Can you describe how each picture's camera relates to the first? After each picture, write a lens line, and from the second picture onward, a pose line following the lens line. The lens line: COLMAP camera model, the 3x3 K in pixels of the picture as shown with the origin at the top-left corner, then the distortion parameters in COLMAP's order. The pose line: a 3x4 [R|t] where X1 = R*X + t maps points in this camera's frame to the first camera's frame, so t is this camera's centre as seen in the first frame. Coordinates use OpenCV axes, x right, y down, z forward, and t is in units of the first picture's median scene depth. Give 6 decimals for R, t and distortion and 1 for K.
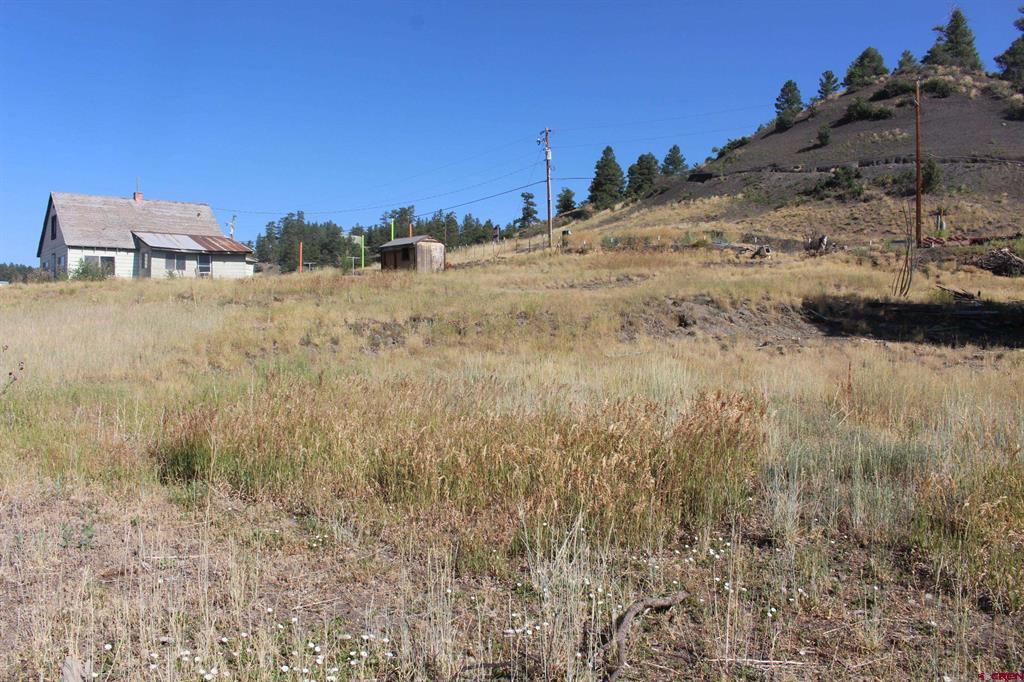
lens RADIAL K [[856.4, 0, 527.2], [0, 856.4, 349.8], [0, 0, 1]] dist [-0.143540, 0.114811]
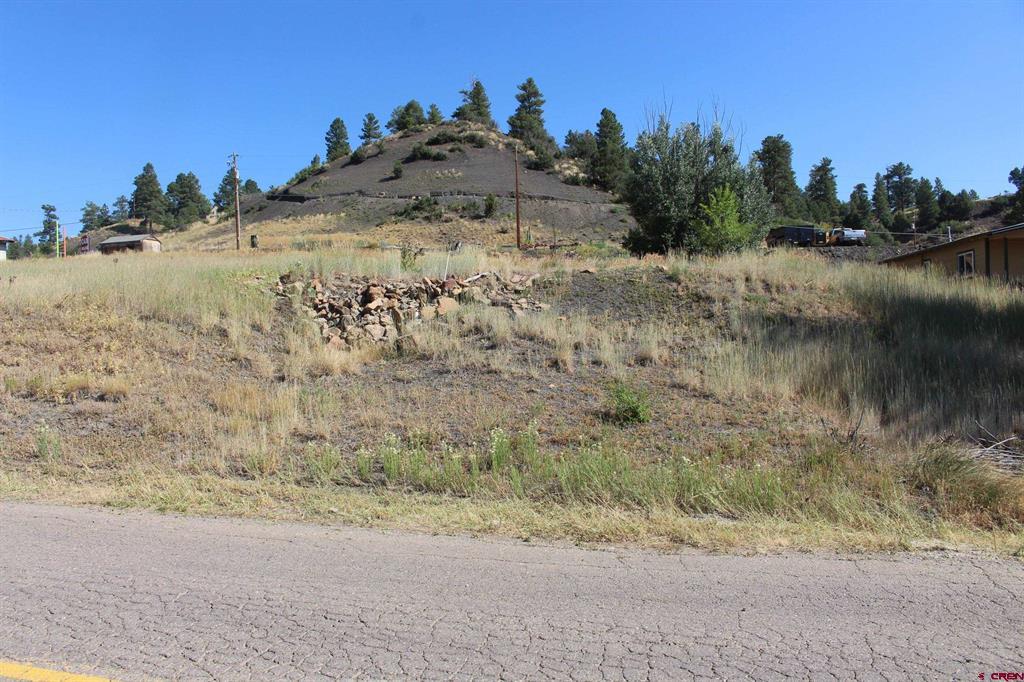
lens RADIAL K [[856.4, 0, 503.7], [0, 856.4, 344.9], [0, 0, 1]] dist [-0.143540, 0.114811]
pose [[0.838260, -0.024820, 0.544705, -0.263121], [0.042822, 0.998875, -0.020386, 0.050801], [-0.543586, 0.040414, 0.838380, -0.191534]]
